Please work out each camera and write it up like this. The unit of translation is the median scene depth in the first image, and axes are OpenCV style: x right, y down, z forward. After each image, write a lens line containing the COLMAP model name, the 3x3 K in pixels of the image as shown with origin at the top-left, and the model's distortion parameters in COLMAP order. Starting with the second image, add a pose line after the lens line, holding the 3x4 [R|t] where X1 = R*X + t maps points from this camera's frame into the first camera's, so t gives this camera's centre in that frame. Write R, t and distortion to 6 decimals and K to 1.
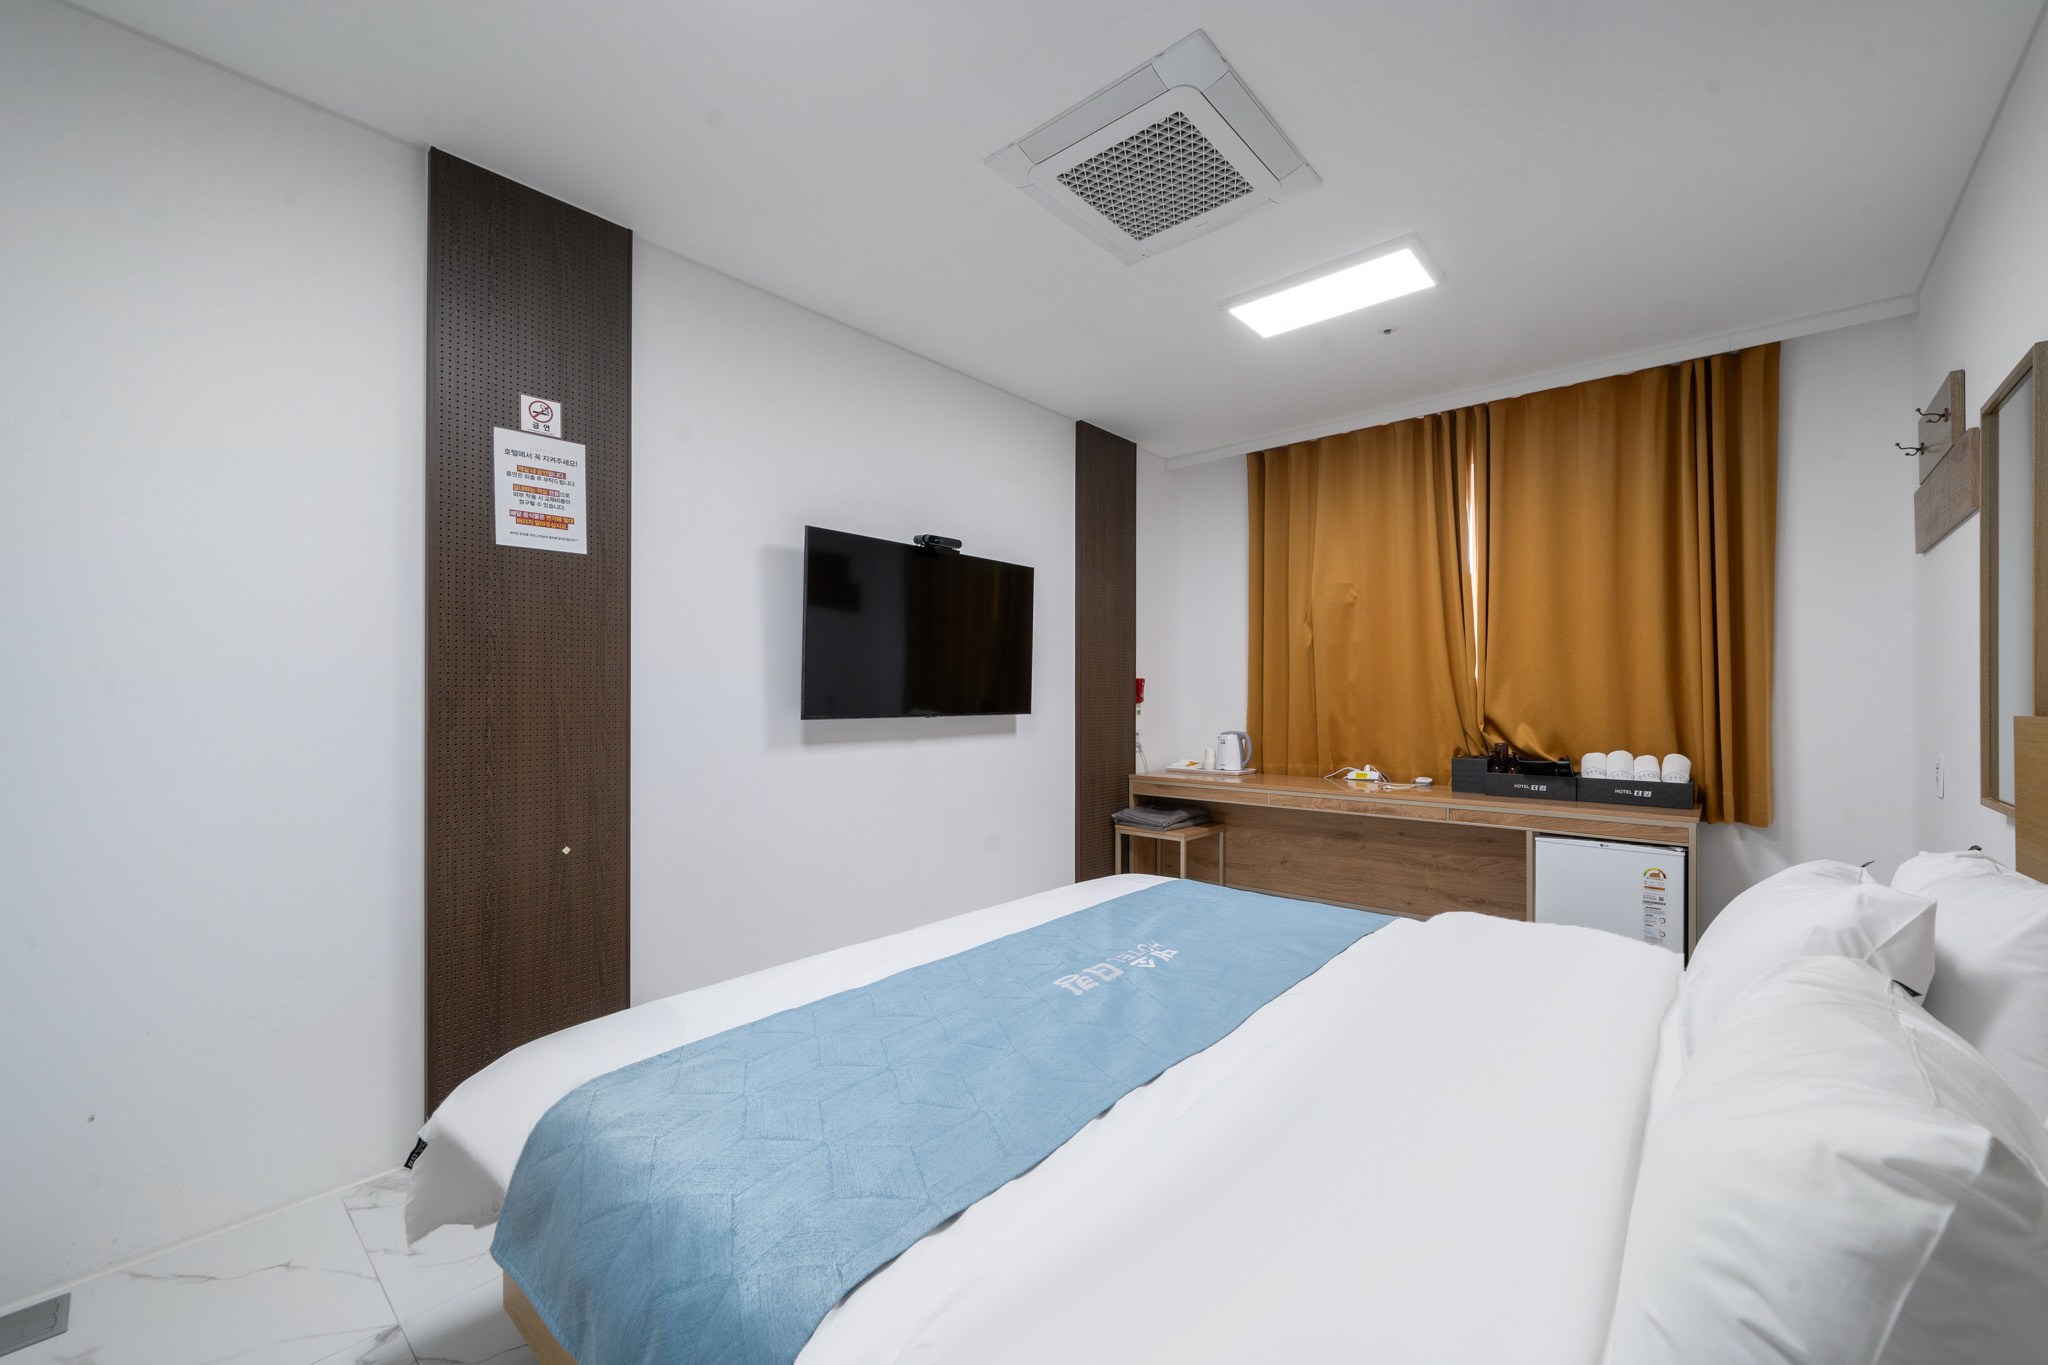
lens RADIAL K [[798.2, 0, 1045.8], [0, 798.2, 699.5], [0, 0, 1]] dist [-0.007365, -0.000031]
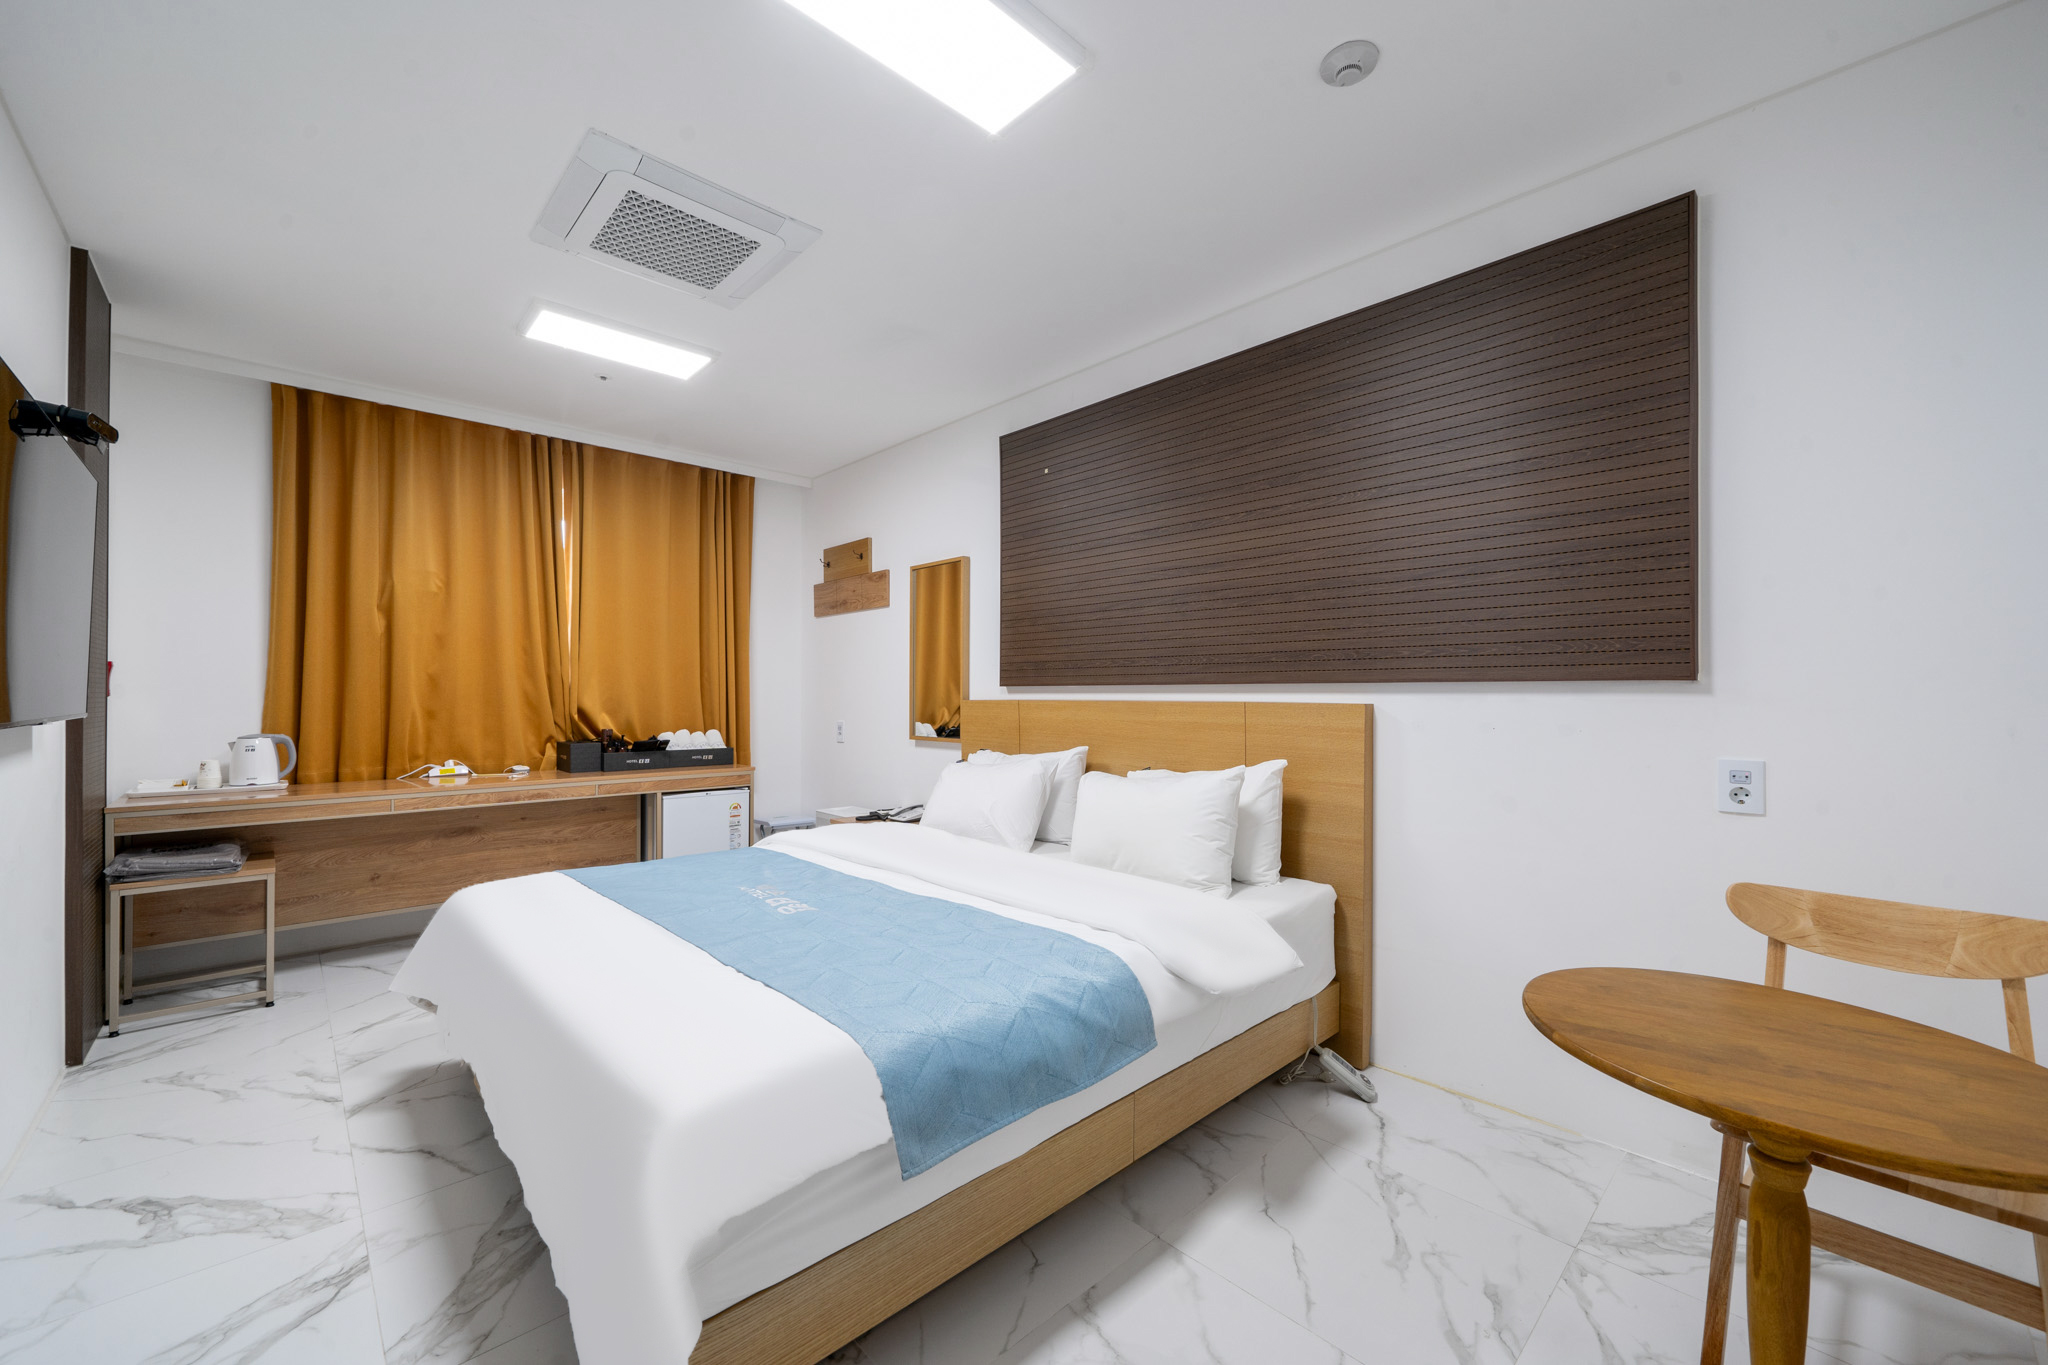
lens RADIAL K [[798.2, 0, 1028.8], [0, 798.2, 692.8], [0, 0, 1]] dist [-0.007365, -0.000031]
pose [[0.097408, 0.000013, 0.995245, -0.563522], [0.000075, 1.000000, -0.000020, -0.000450], [-0.995245, 0.000077, 0.097408, 0.222869]]
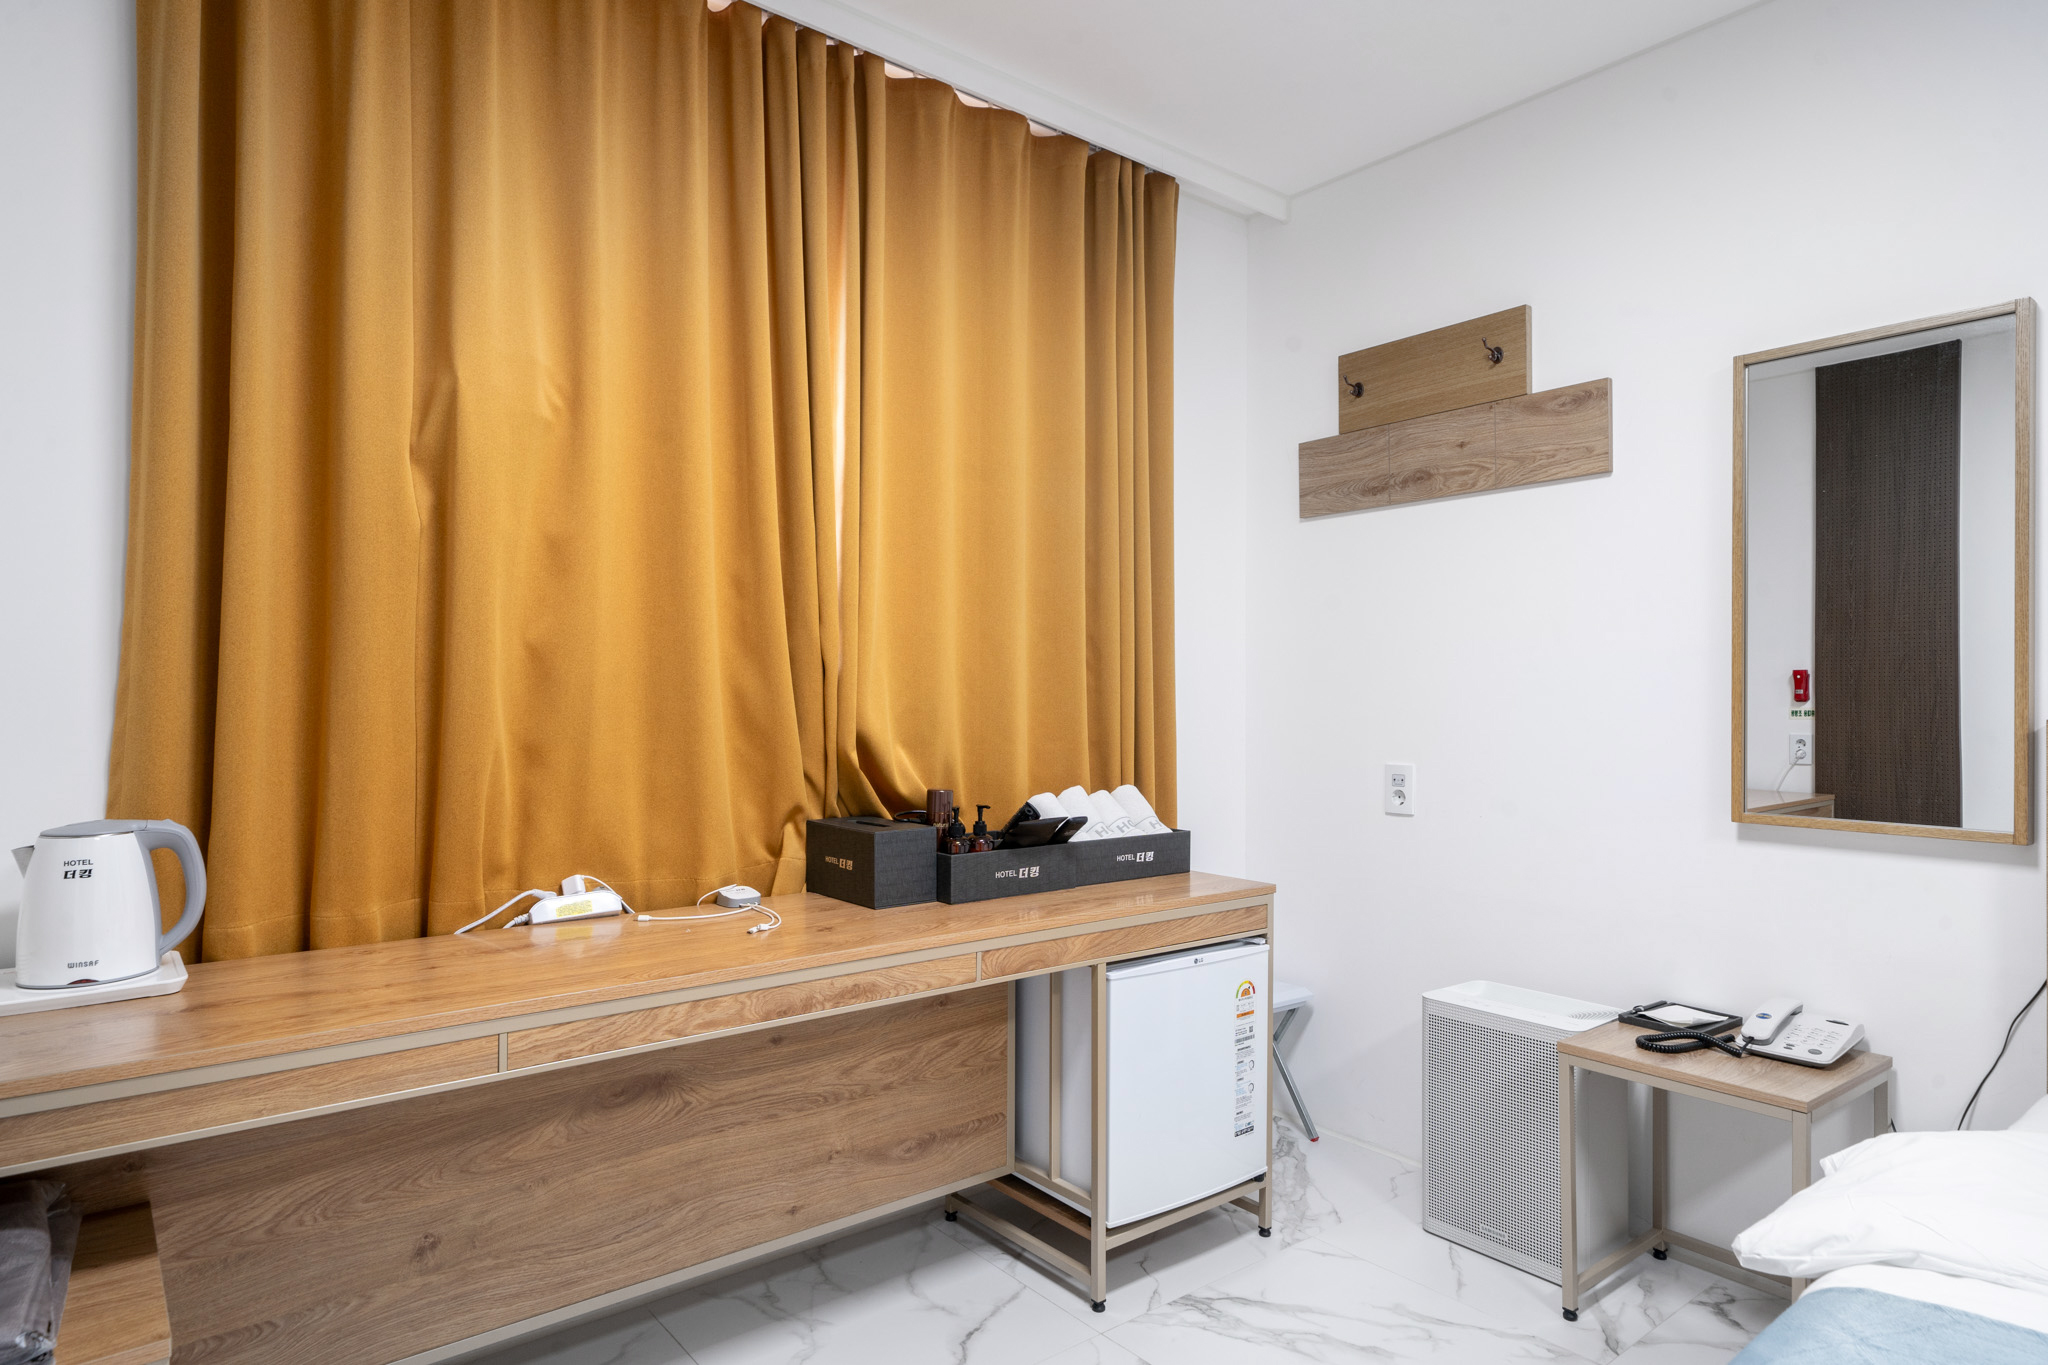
lens RADIAL K [[1169.8, 0, 1027.7], [0, 1169.8, 698.0], [0, 0, 1]] dist [0.001891, 0.001380]
pose [[0.176837, -0.003529, 0.984234, -0.098451], [-0.000909, 0.999993, 0.003748, -0.001779], [-0.984240, -0.001558, 0.176832, 0.792118]]
